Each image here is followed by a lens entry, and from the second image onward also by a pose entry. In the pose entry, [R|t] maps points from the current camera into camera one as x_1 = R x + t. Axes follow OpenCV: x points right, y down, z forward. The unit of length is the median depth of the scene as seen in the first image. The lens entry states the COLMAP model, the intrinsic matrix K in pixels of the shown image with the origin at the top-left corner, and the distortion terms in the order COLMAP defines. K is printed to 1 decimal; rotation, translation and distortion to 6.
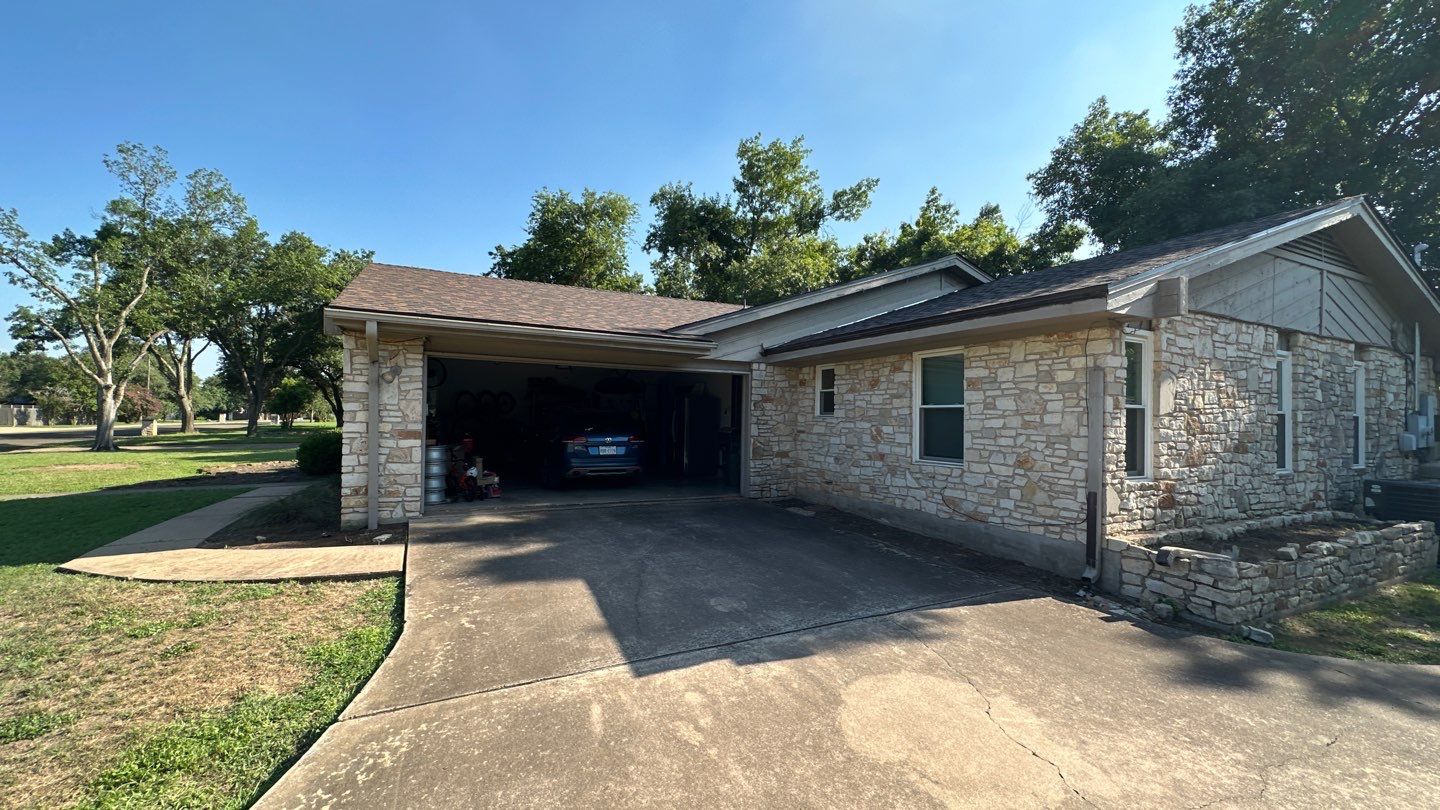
lens RADIAL K [[575.4, 0, 719.5], [0, 575.4, 406.9], [0, 0, 1]] dist [-0.000775, -0.000015]
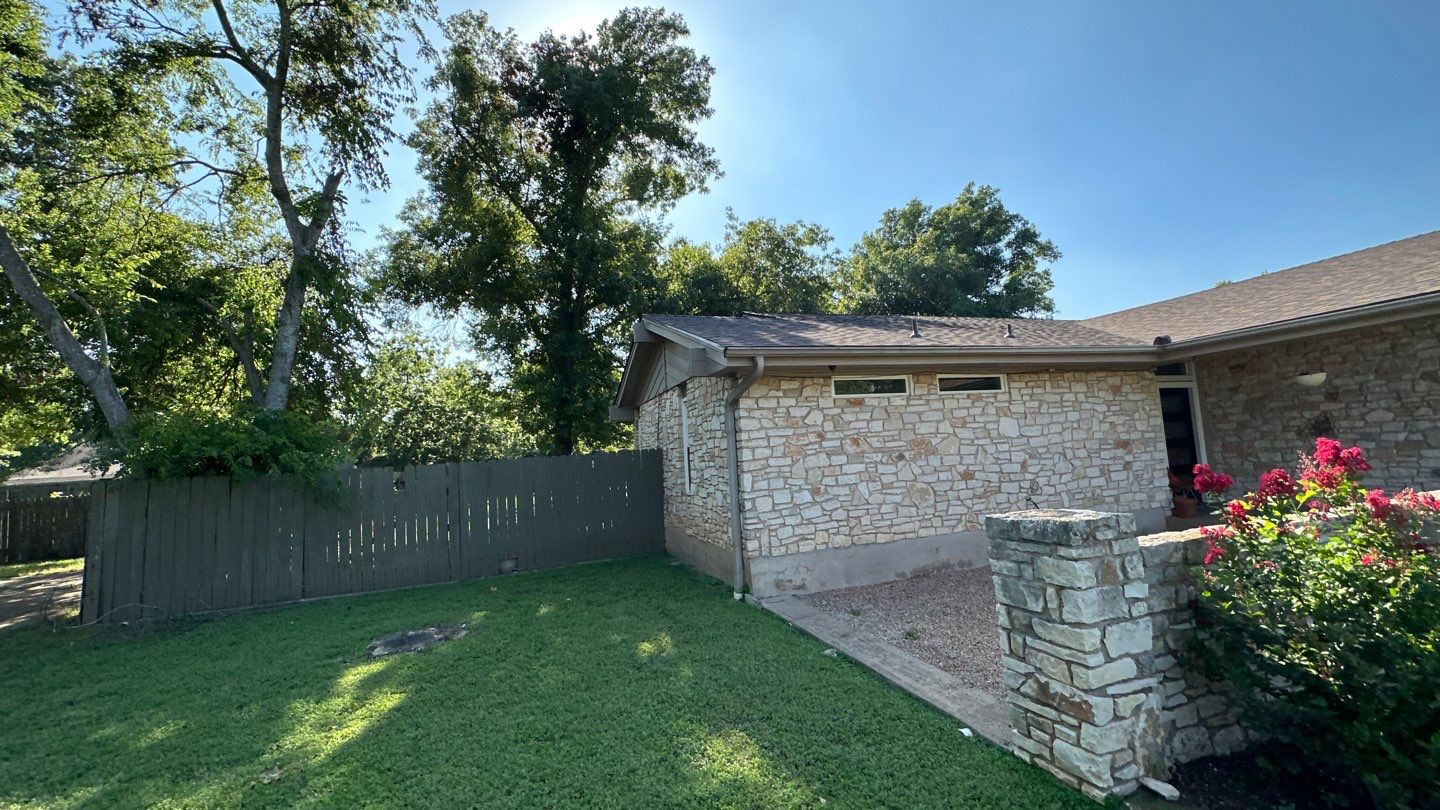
lens RADIAL K [[576.3, 0, 714.6], [0, 576.3, 404.3], [0, 0, 1]] dist [-0.001989, -0.000284]
pose [[0.133006, 0.066435, 0.988886, -1.851887], [0.043097, 0.996420, -0.072738, 0.026955], [-0.990178, 0.052292, 0.129667, 2.882520]]
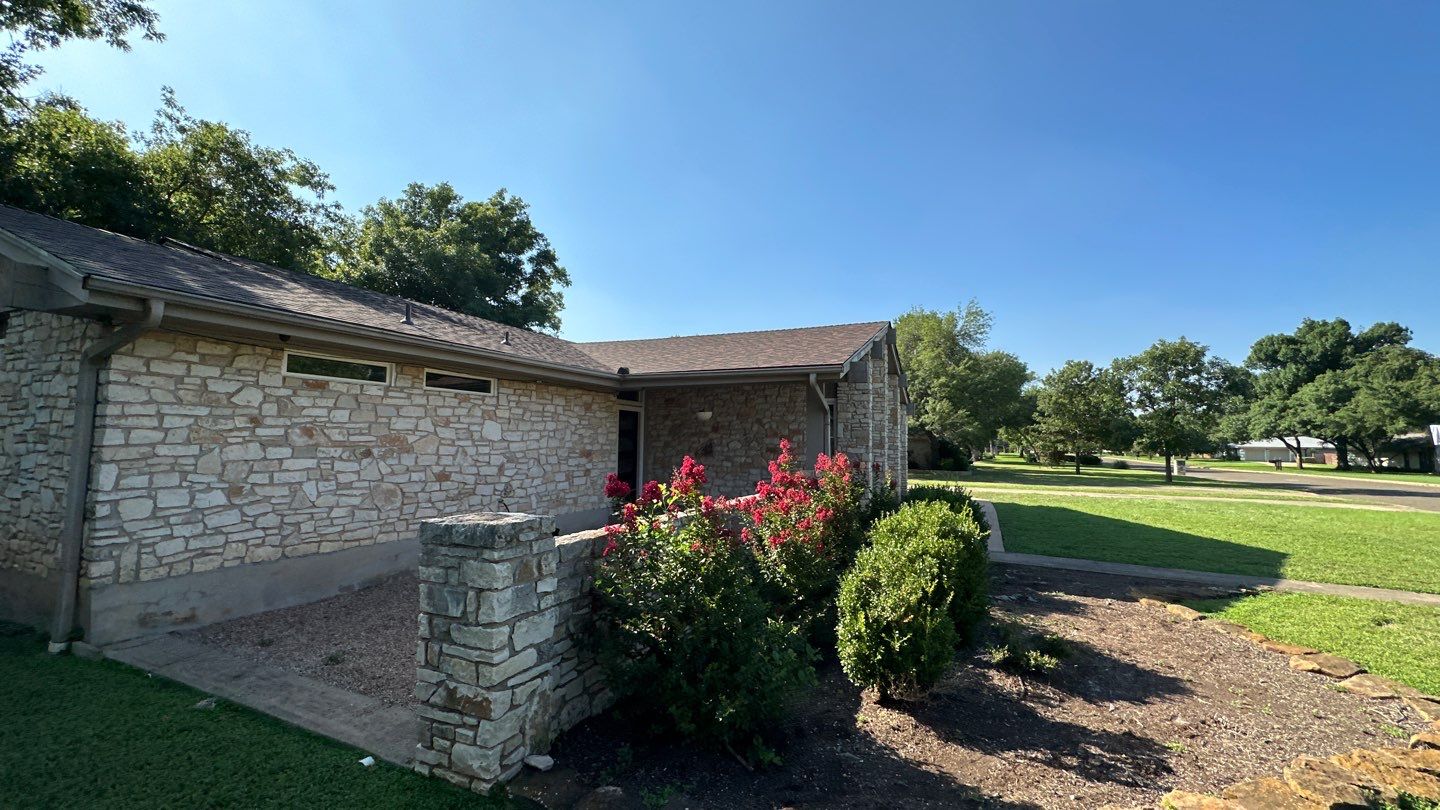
lens RADIAL K [[579.6, 0, 720.0], [0, 579.6, 405.0], [0, 0, 1]] dist [-0.000958, -0.000140]
pose [[-0.630740, 0.030428, 0.775397, -1.844935], [-0.037430, 0.996875, -0.069566, 0.026840], [-0.775091, -0.072902, -0.627630, 2.843192]]
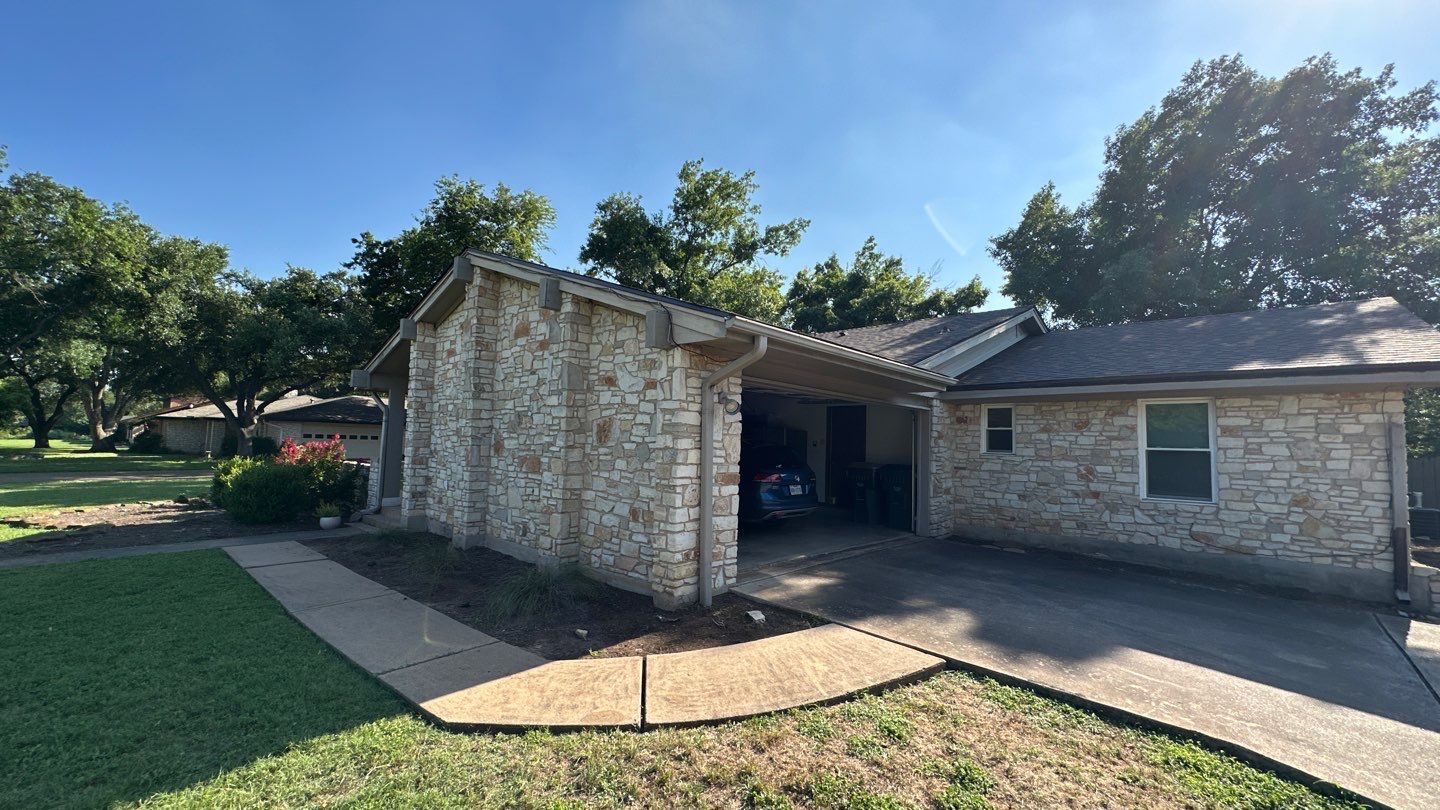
lens RADIAL K [[575.4, 0, 719.5], [0, 575.4, 406.9], [0, 0, 1]] dist [-0.000775, -0.000015]
pose [[0.940928, 0.033579, 0.336939, -0.759823], [-0.020388, 0.998884, -0.042613, -0.016146], [-0.337994, 0.033226, 0.940562, 0.237704]]
